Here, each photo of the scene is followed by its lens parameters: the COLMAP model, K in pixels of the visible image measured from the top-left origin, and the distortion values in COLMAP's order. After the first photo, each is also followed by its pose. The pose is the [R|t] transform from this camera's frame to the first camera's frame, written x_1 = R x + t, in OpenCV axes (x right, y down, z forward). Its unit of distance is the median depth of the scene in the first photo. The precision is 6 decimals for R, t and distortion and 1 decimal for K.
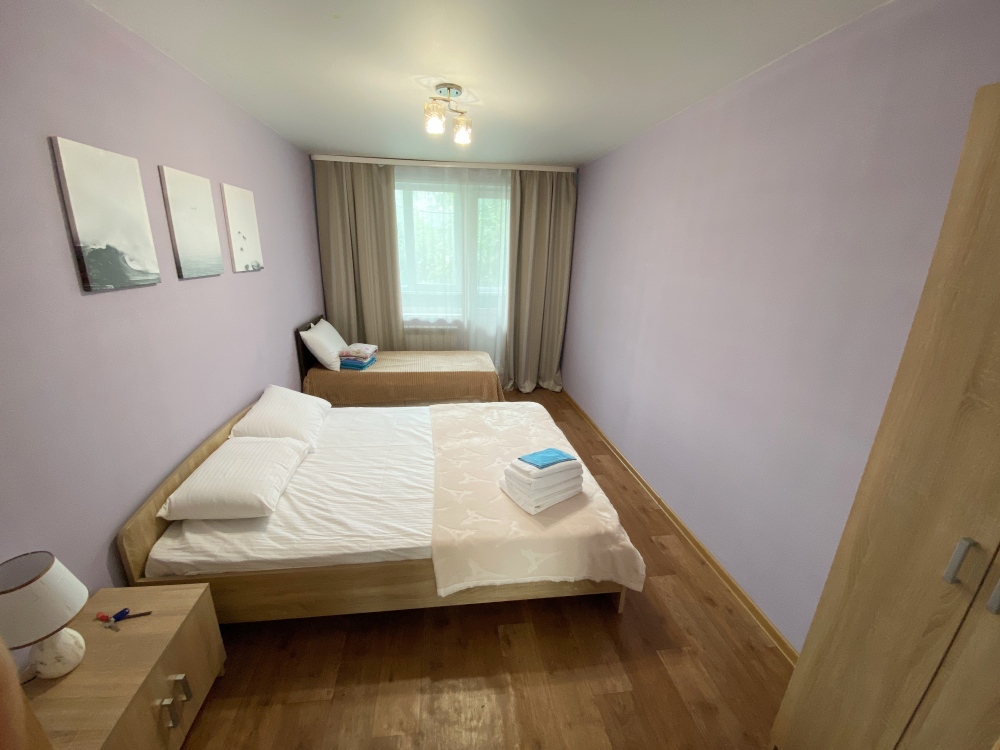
lens RADIAL K [[410.4, 0, 494.2], [0, 410.4, 380.4], [0, 0, 1]] dist [0.017740, -0.001452]
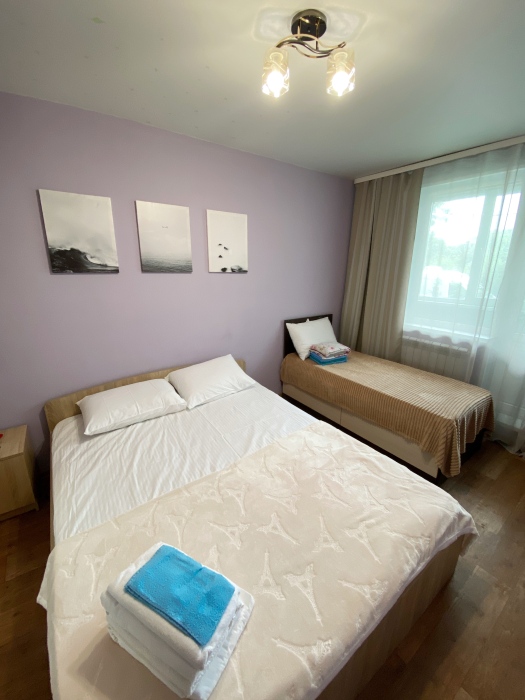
lens RADIAL K [[287.3, 0, 261.7], [0, 287.3, 346.9], [0, 0, 1]] dist [0.017740, -0.001452]
pose [[0.477542, 0.218103, -0.851108, 0.259686], [-0.264801, 0.959384, 0.097274, -0.110109], [0.837756, 0.178921, 0.515900, 0.481435]]
